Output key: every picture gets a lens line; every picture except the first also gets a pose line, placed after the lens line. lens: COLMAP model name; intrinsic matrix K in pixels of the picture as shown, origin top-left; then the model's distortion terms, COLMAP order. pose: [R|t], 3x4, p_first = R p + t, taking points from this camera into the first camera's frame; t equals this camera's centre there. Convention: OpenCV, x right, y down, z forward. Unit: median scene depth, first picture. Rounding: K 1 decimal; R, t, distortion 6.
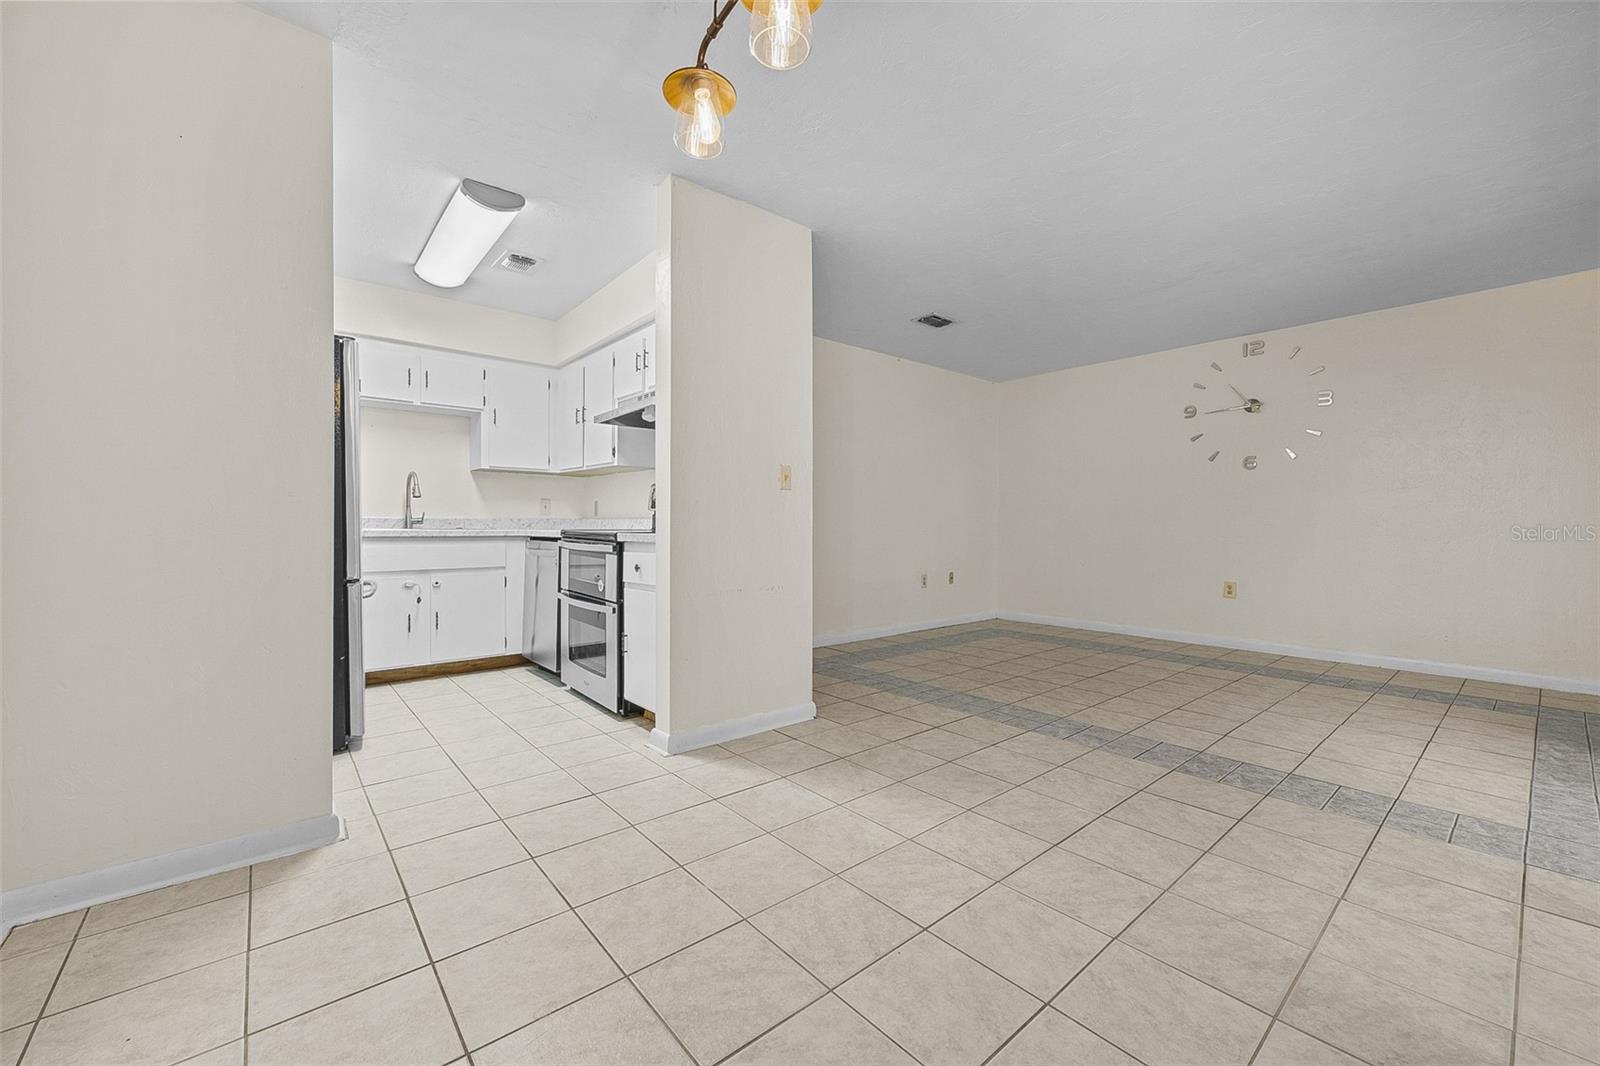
lens RADIAL K [[644.1, 0, 794.7], [0, 644.1, 528.1], [0, 0, 1]] dist [-0.007628, 0.000374]
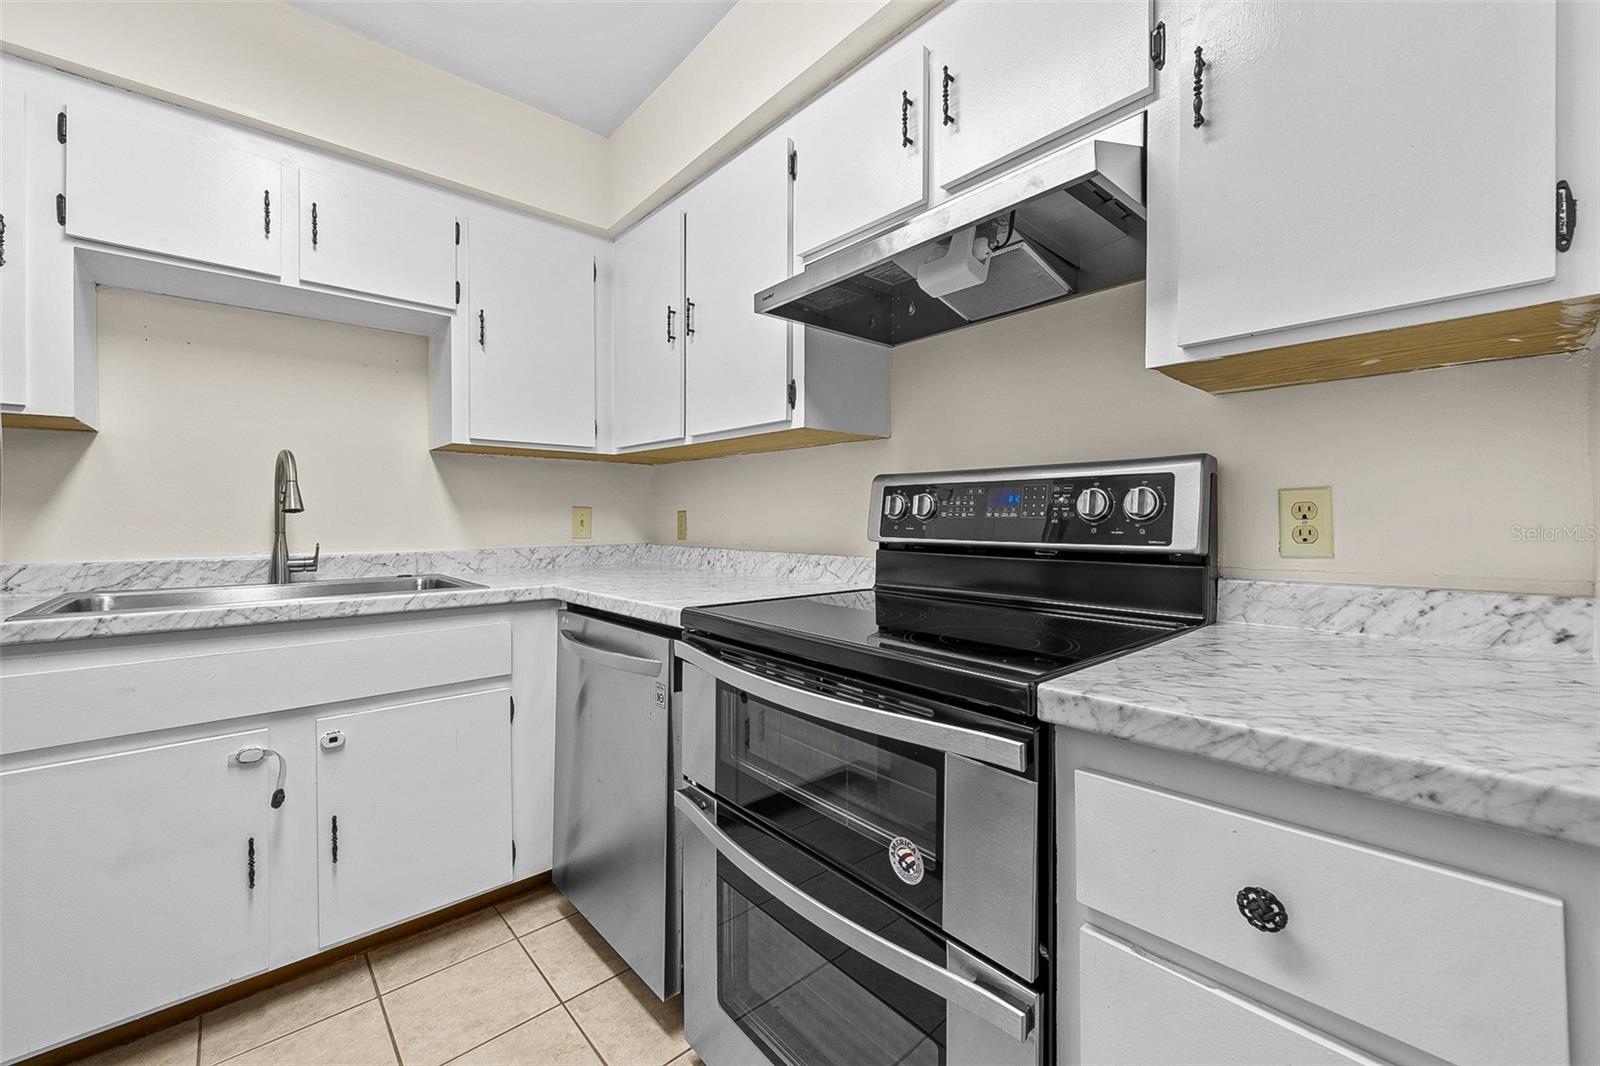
lens RADIAL K [[644.1, 0, 797.3], [0, 644.1, 523.1], [0, 0, 1]] dist [-0.007628, 0.000374]
pose [[0.999631, -0.009196, 0.025572, -0.273892], [0.009161, 0.999957, 0.001511, -0.037858], [-0.025585, -0.001276, 0.999672, 0.577362]]
